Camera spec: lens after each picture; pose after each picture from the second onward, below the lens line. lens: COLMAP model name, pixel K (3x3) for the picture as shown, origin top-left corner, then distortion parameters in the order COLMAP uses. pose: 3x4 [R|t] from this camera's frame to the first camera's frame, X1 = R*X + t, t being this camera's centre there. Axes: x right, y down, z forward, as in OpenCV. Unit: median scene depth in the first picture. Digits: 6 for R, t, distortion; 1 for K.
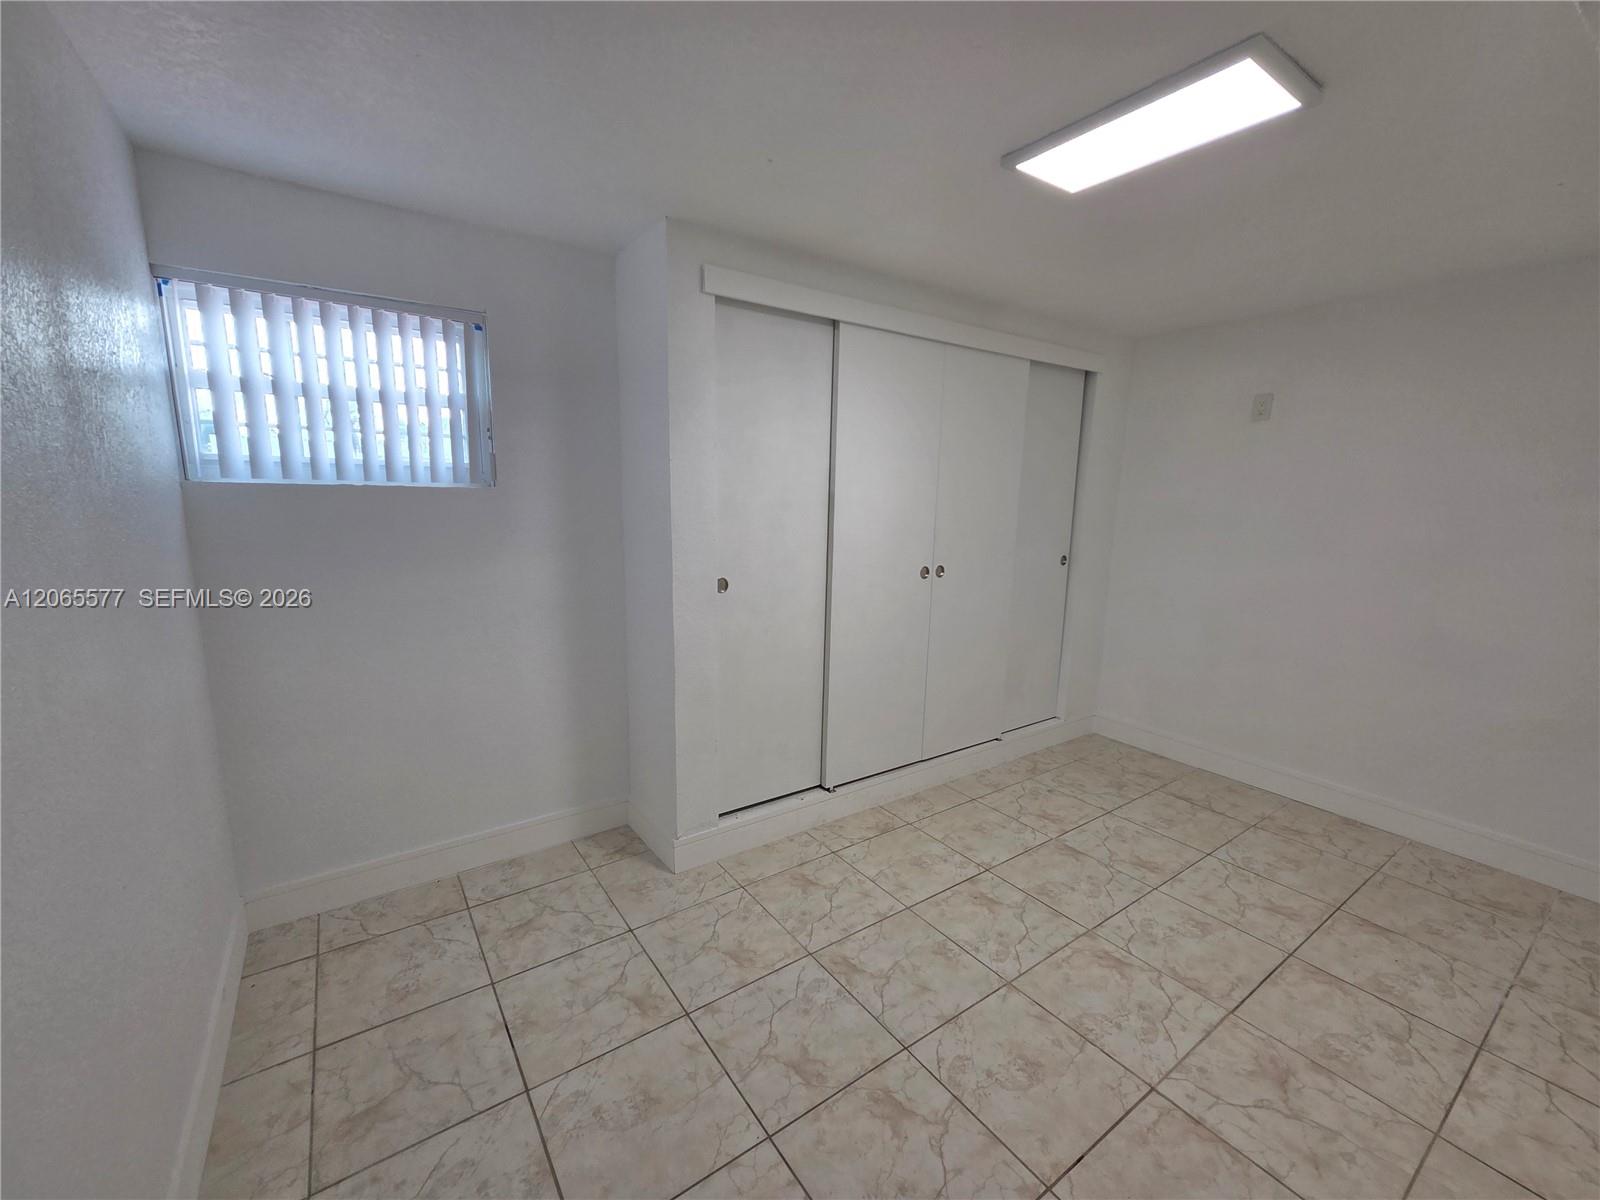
lens RADIAL K [[654.9, 0, 792.2], [0, 654.9, 607.6], [0, 0, 1]] dist [0.003171, -0.000199]
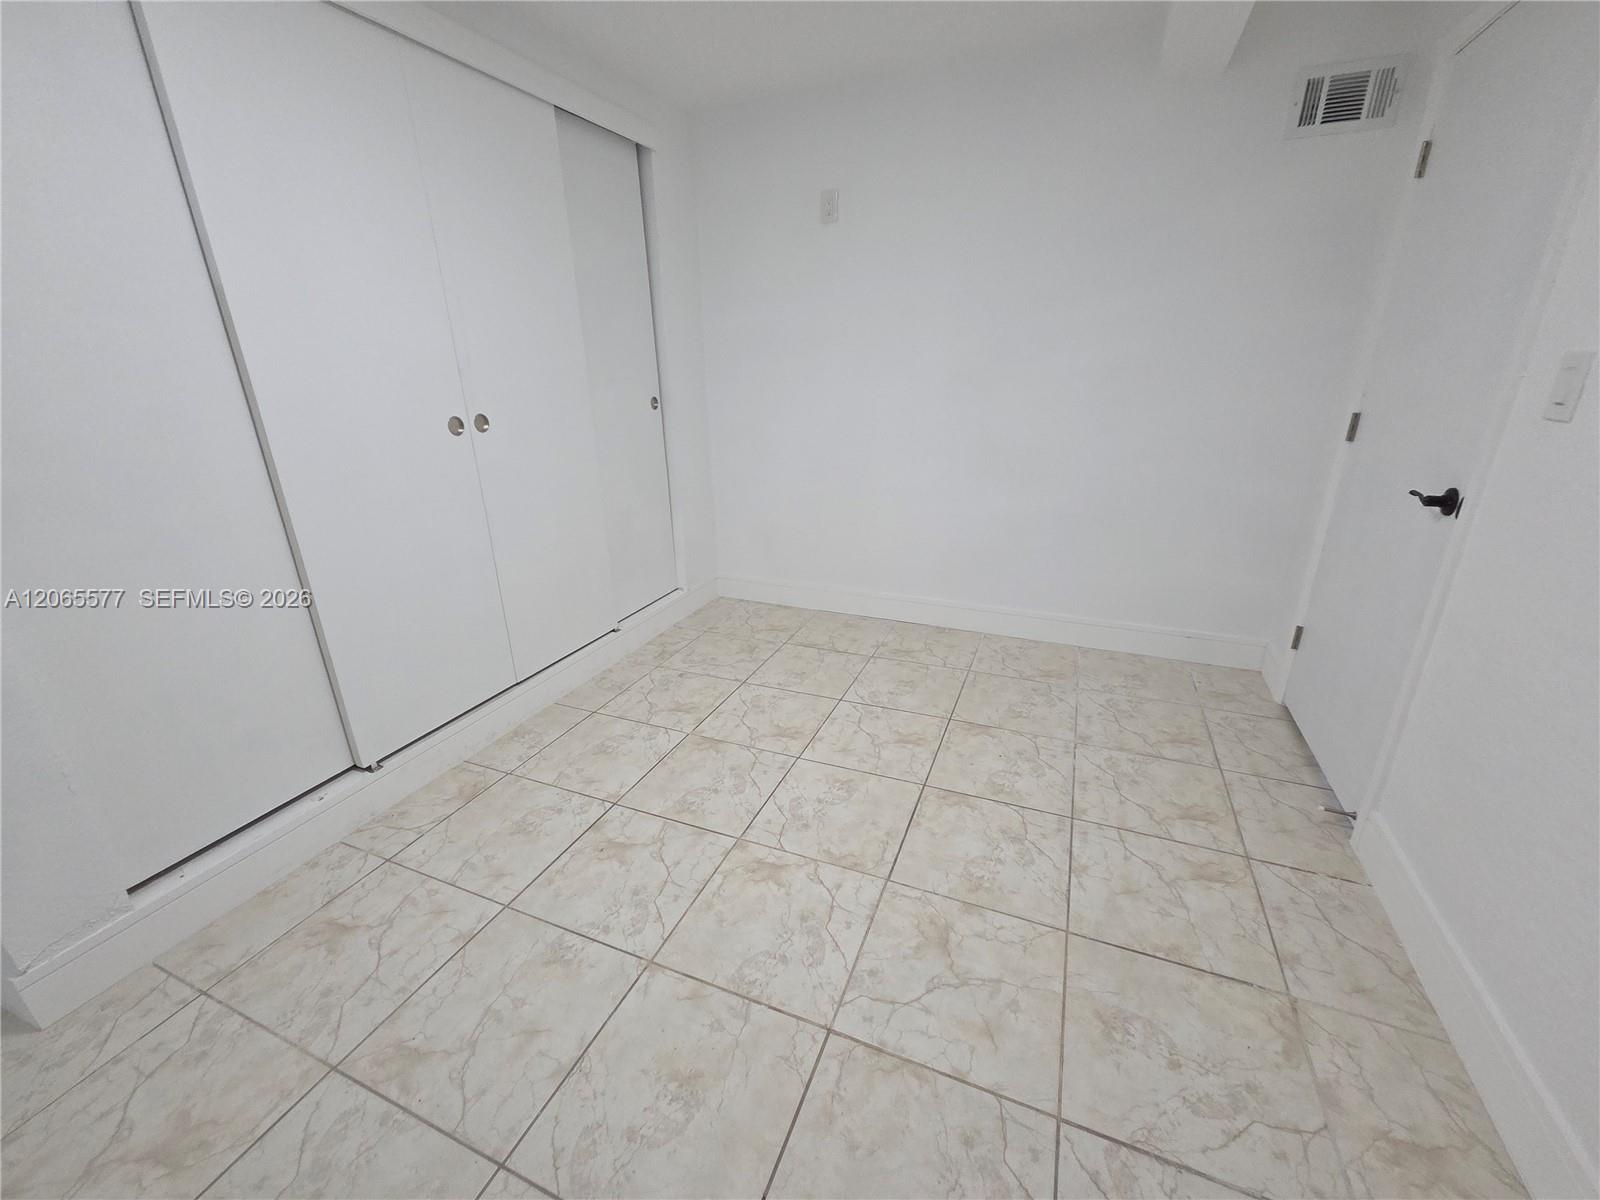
lens RADIAL K [[654.9, 0, 792.2], [0, 654.9, 607.6], [0, 0, 1]] dist [0.003171, -0.000199]
pose [[0.846128, -0.219521, 0.485673, 0.161526], [0.127965, 0.968259, 0.214708, 0.036084], [-0.517390, -0.119521, 0.847362, 0.278765]]
